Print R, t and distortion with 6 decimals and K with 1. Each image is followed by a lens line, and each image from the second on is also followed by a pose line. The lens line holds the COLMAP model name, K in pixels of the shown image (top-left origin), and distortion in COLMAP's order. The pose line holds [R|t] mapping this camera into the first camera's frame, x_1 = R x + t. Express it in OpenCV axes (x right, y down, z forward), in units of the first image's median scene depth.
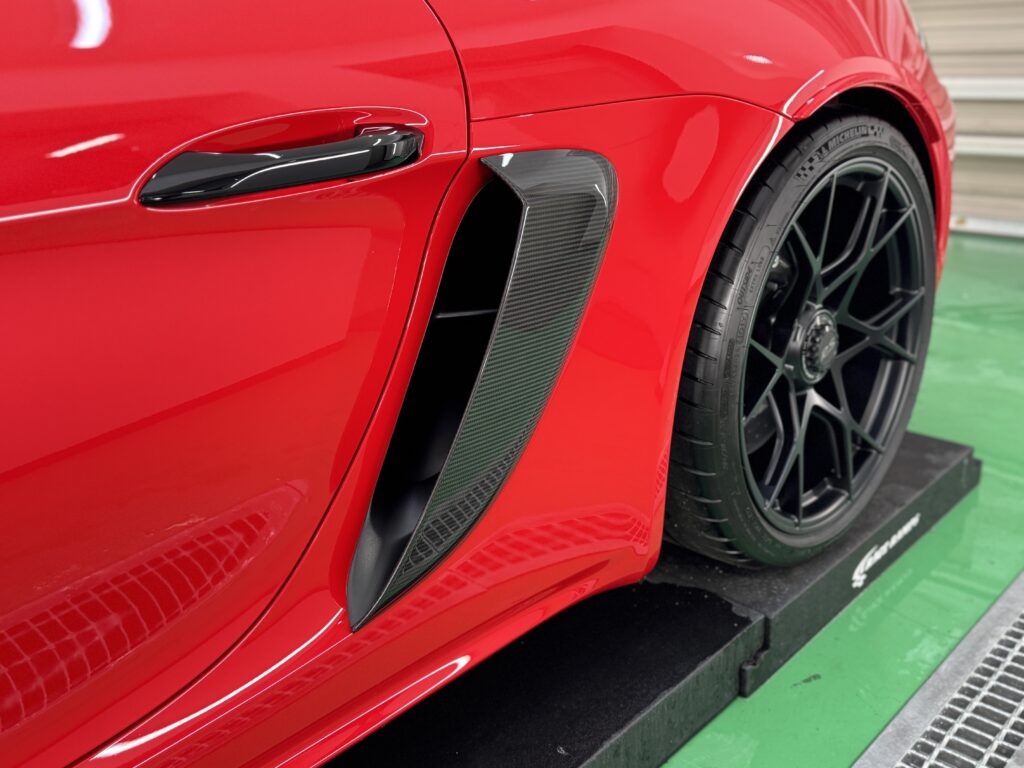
lens RADIAL K [[971.5, 0, 512.0], [0, 971.5, 384.0], [0, 0, 1]] dist [0.243608, -0.562564]
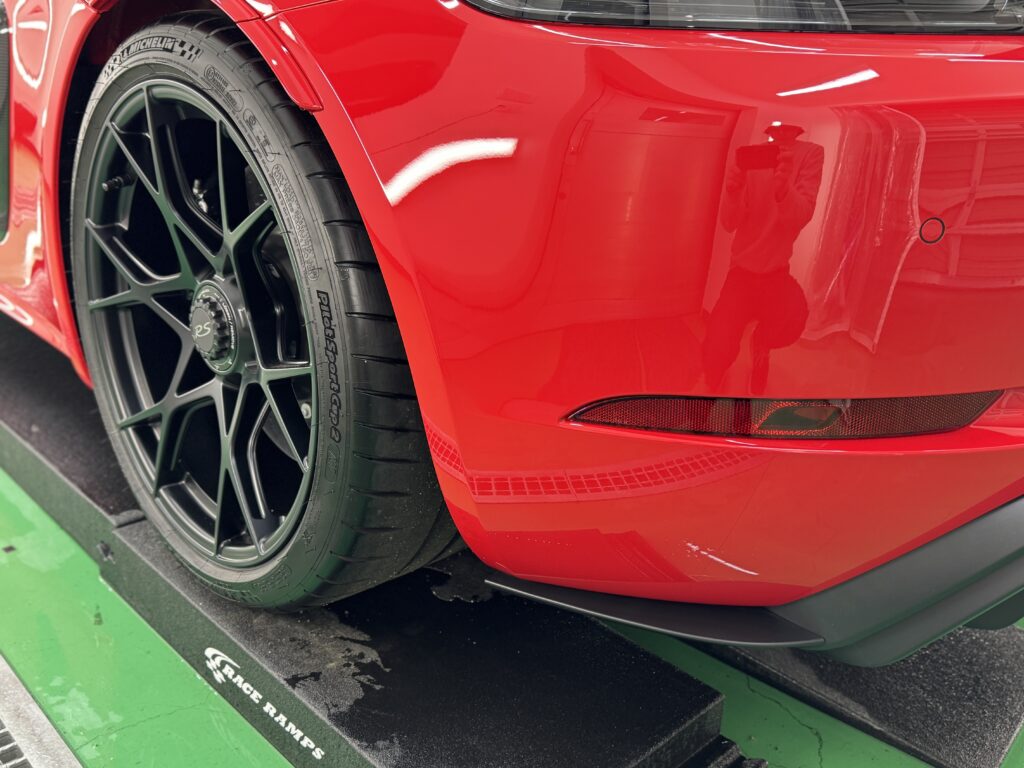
lens RADIAL K [[971.5, 0, 512.0], [0, 971.5, 384.0], [0, 0, 1]] dist [0.243608, -0.562564]
pose [[-0.064931, 0.377528, -0.923719, 1.138568], [-0.364702, 0.852658, 0.374121, -0.416894], [0.928858, 0.361174, 0.082321, 1.291735]]
